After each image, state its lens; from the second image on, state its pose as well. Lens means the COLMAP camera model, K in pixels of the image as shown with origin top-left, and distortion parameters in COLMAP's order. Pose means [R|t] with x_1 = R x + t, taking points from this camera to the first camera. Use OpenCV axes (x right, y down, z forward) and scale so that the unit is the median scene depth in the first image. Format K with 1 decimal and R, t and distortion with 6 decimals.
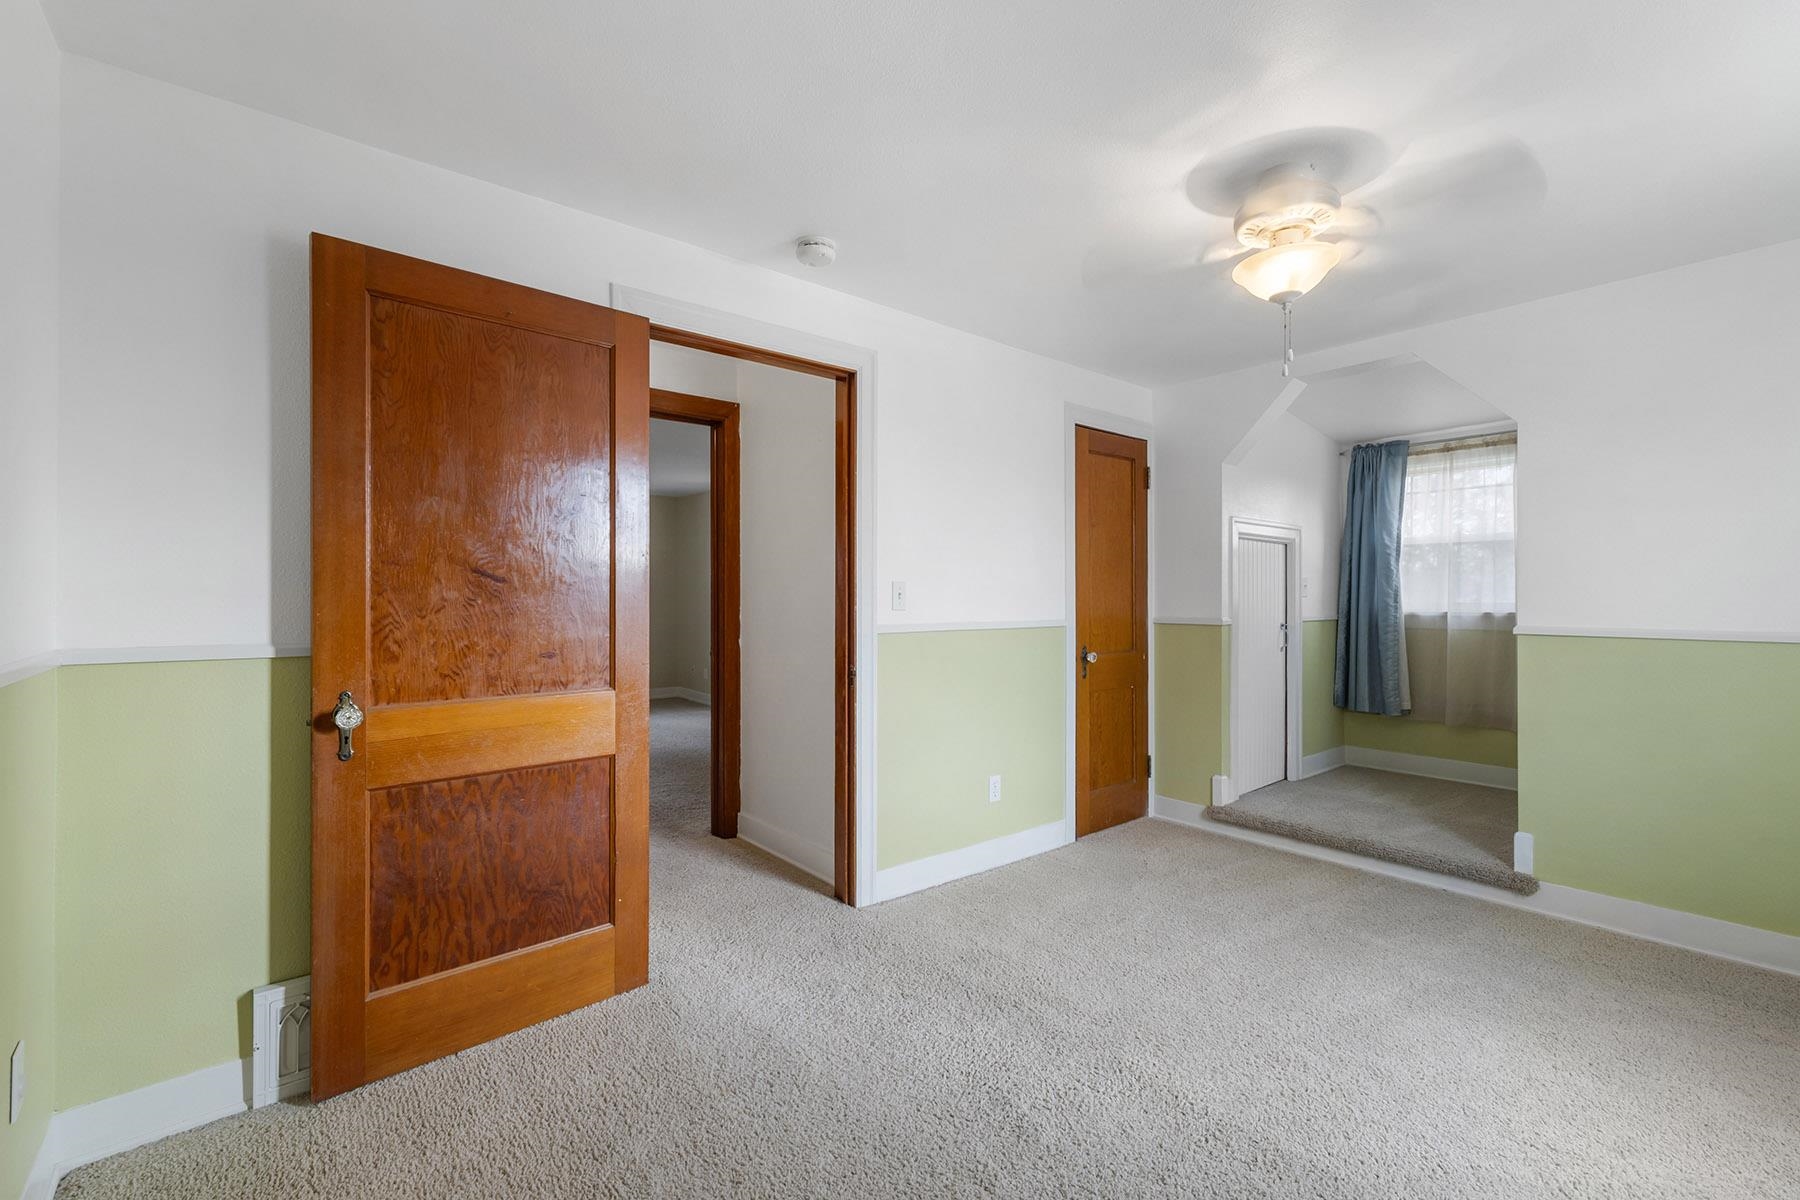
lens RADIAL K [[760.9, 0, 900.0], [0, 760.9, 600.0], [0, 0, 1]] dist [-0.002658, -0.000175]
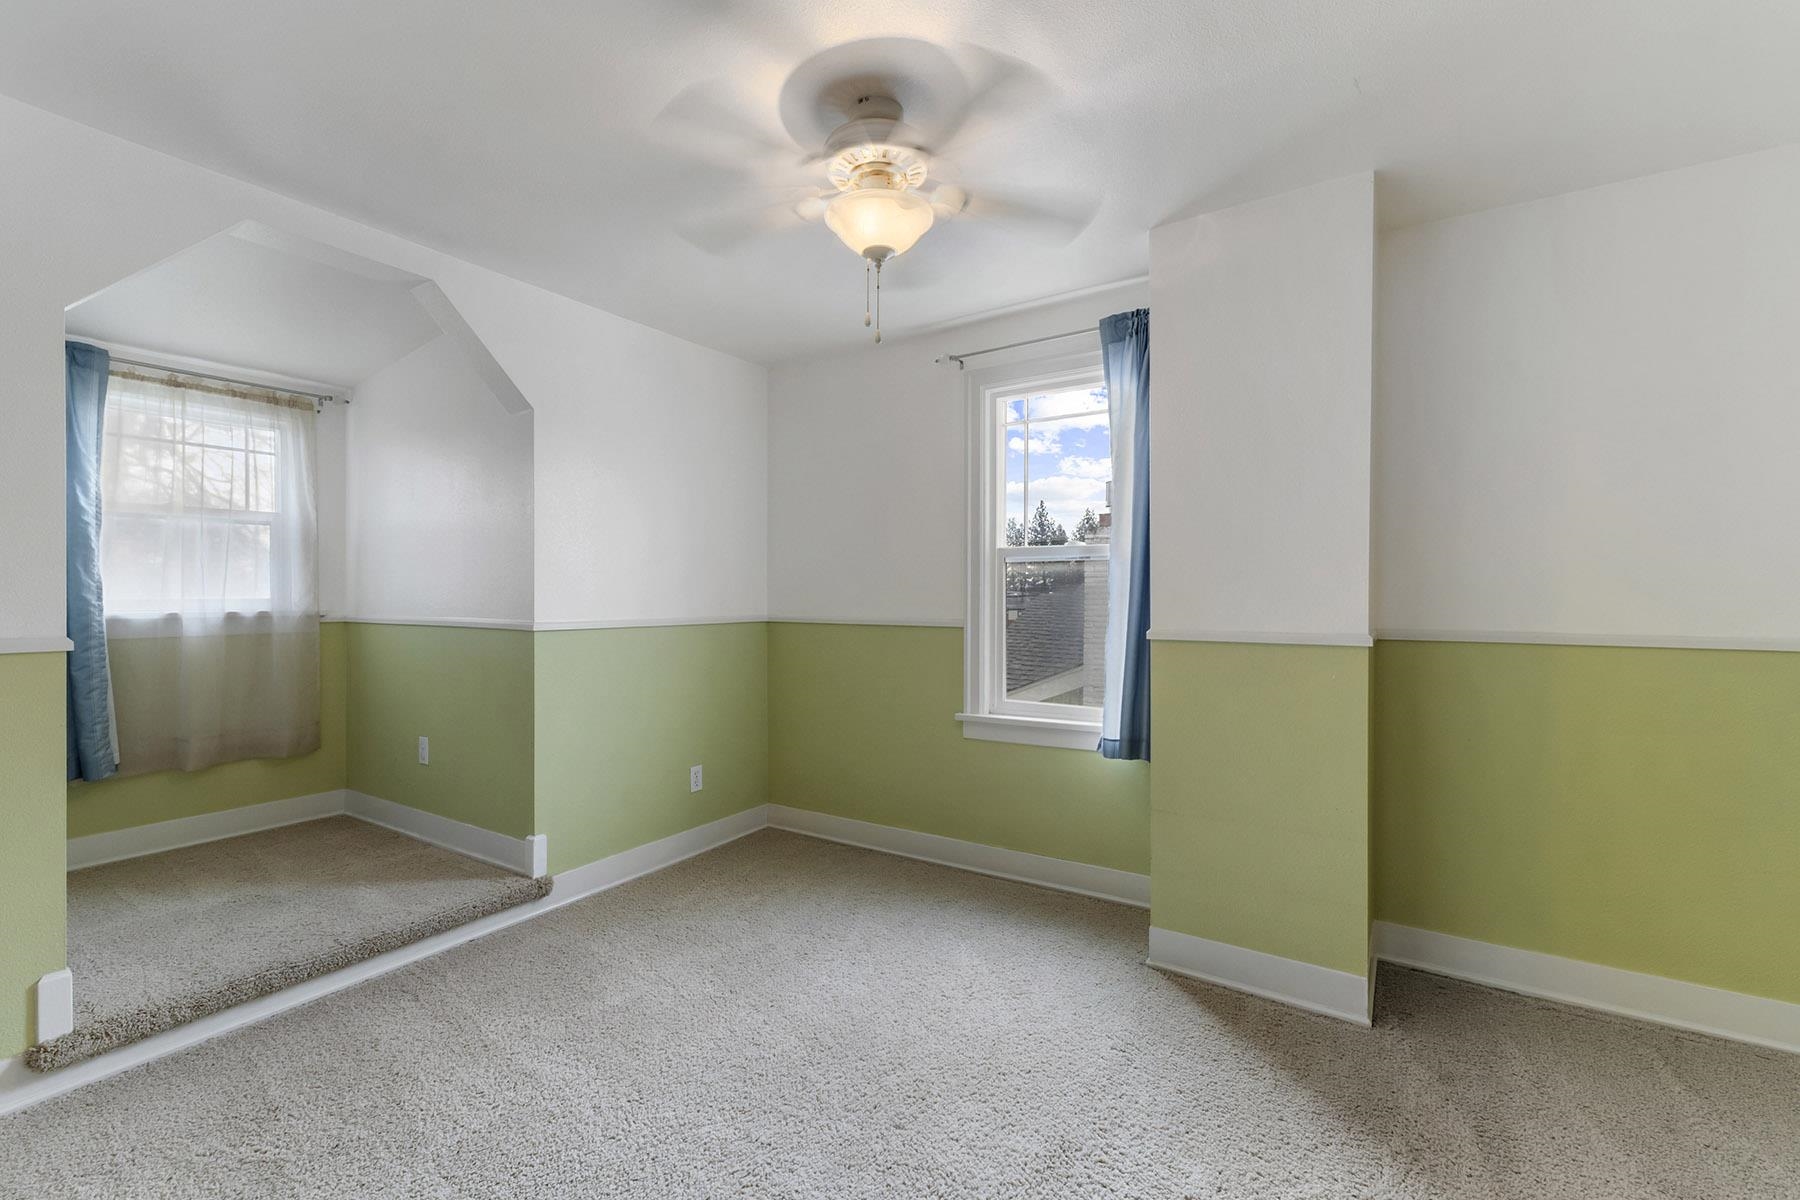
lens RADIAL K [[760.9, 0, 900.0], [0, 760.9, 600.0], [0, 0, 1]] dist [-0.002658, -0.000175]
pose [[-0.288256, -0.002498, 0.957550, -0.151124], [0.009648, 0.999938, 0.005513, 0.006292], [-0.957505, 0.010827, -0.288214, 0.554496]]
